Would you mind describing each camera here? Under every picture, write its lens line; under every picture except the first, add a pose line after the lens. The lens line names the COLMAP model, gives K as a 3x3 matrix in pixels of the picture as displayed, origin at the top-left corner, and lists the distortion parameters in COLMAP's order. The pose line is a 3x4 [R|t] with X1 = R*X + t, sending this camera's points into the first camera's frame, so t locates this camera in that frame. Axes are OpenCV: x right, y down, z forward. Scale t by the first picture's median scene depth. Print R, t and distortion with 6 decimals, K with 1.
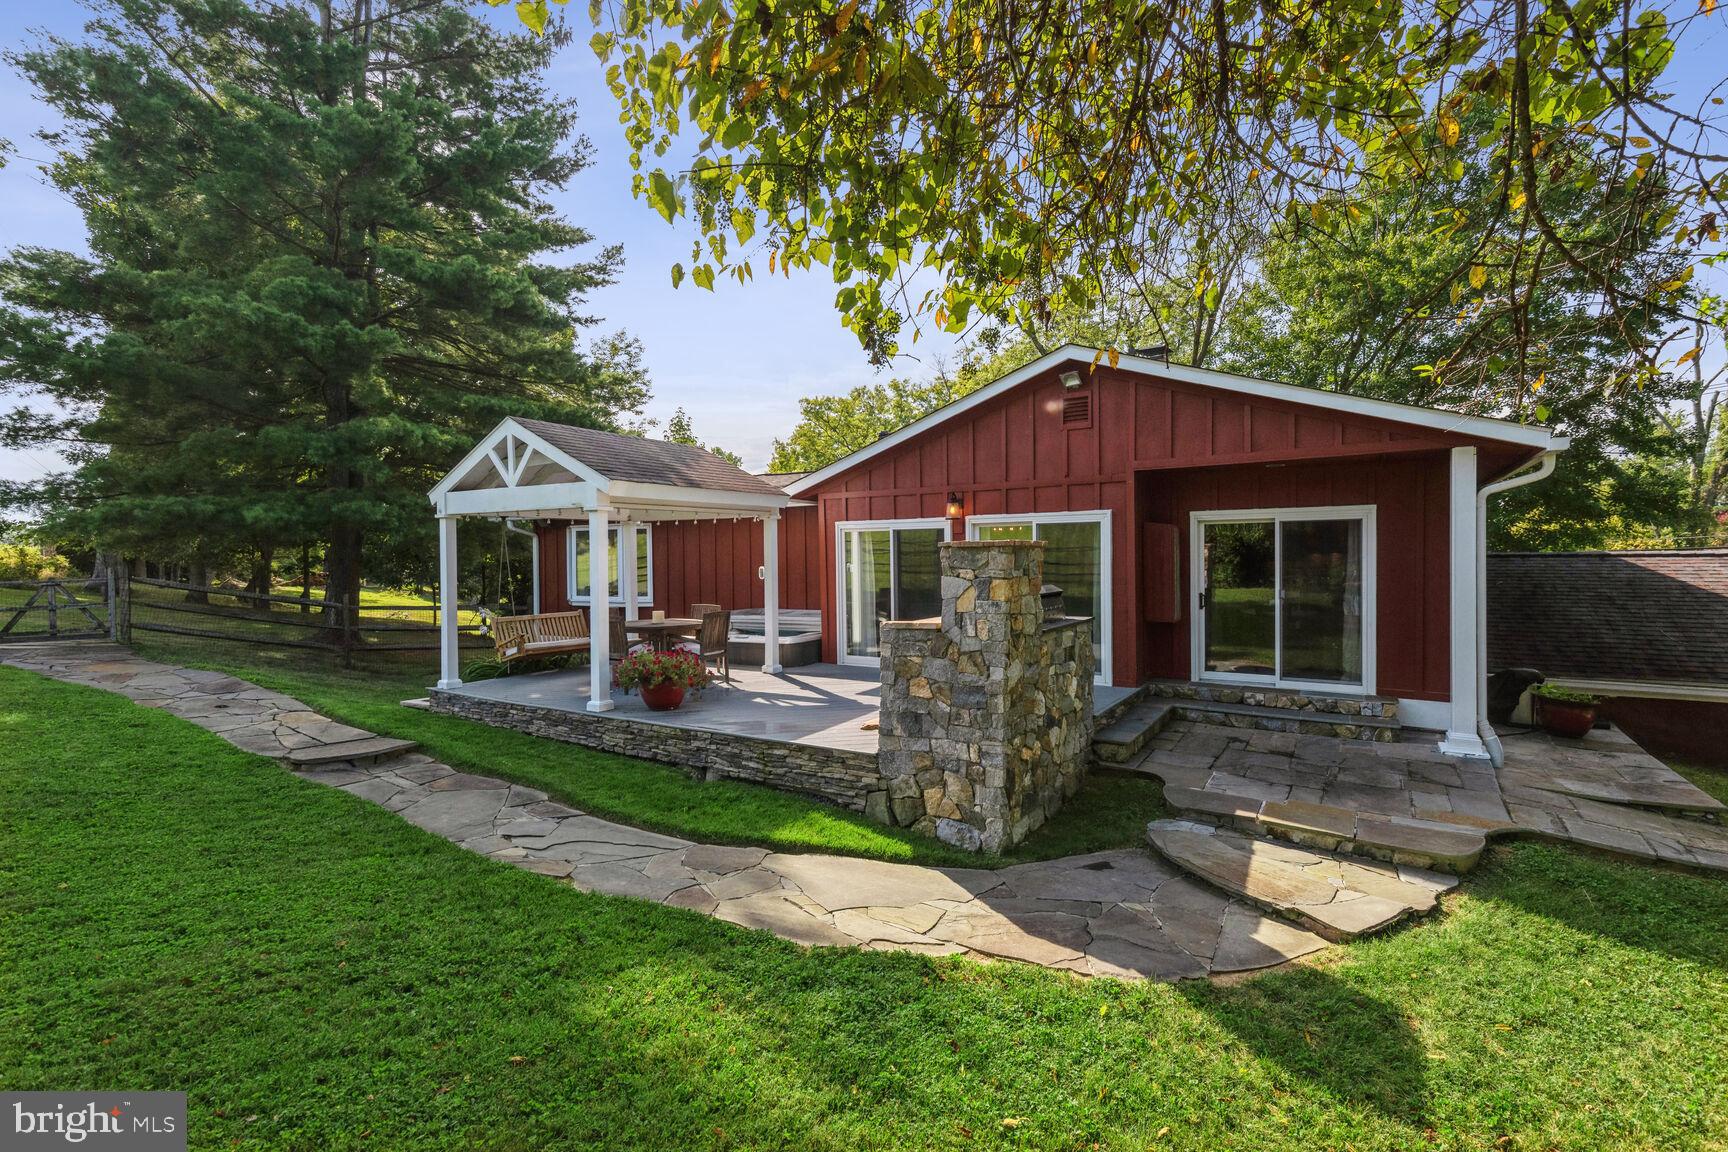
lens RADIAL K [[792.4, 0, 873.0], [0, 792.4, 573.2], [0, 0, 1]] dist [0.019207, -0.000697]
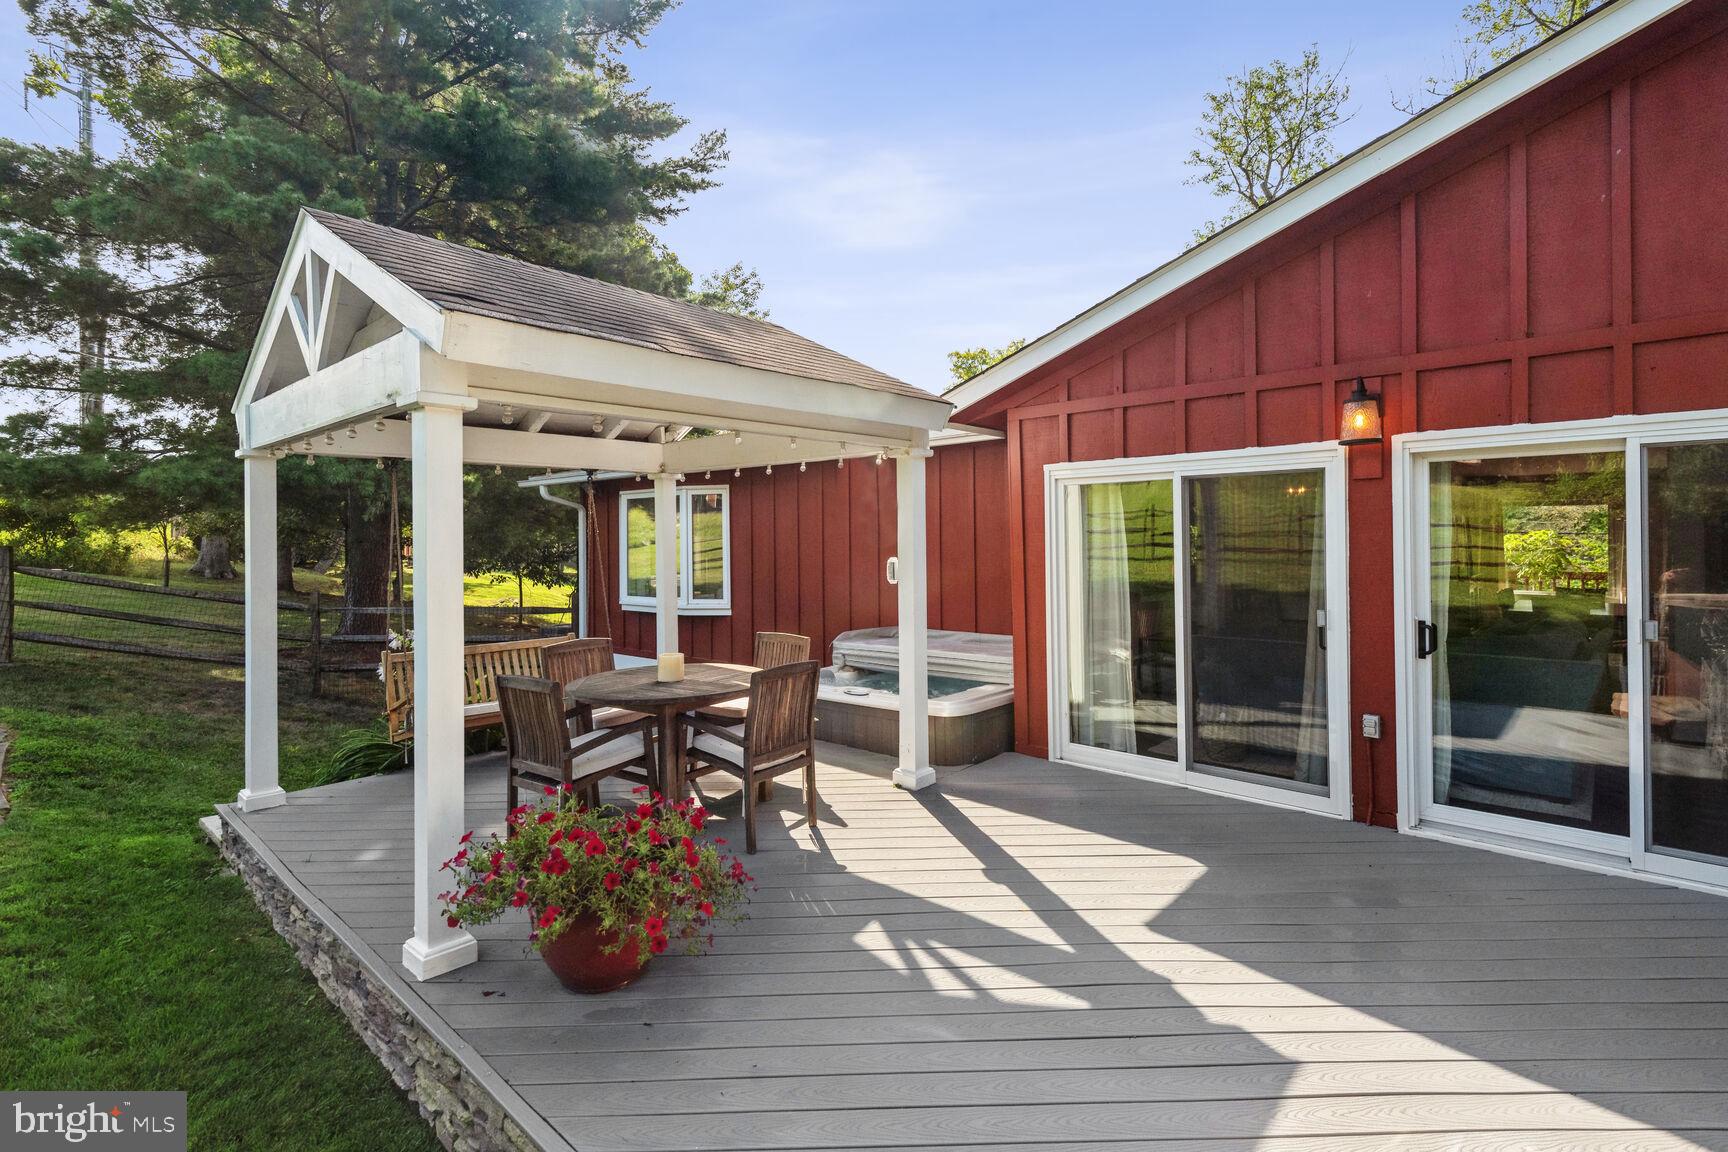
lens RADIAL K [[792.4, 0, 873.0], [0, 792.4, 573.2], [0, 0, 1]] dist [0.019207, -0.000697]
pose [[0.983788, 0.007789, -0.179167, -0.061355], [-0.003536, 0.999705, 0.024042, -0.009081], [0.179301, -0.023018, 0.983525, 0.485027]]
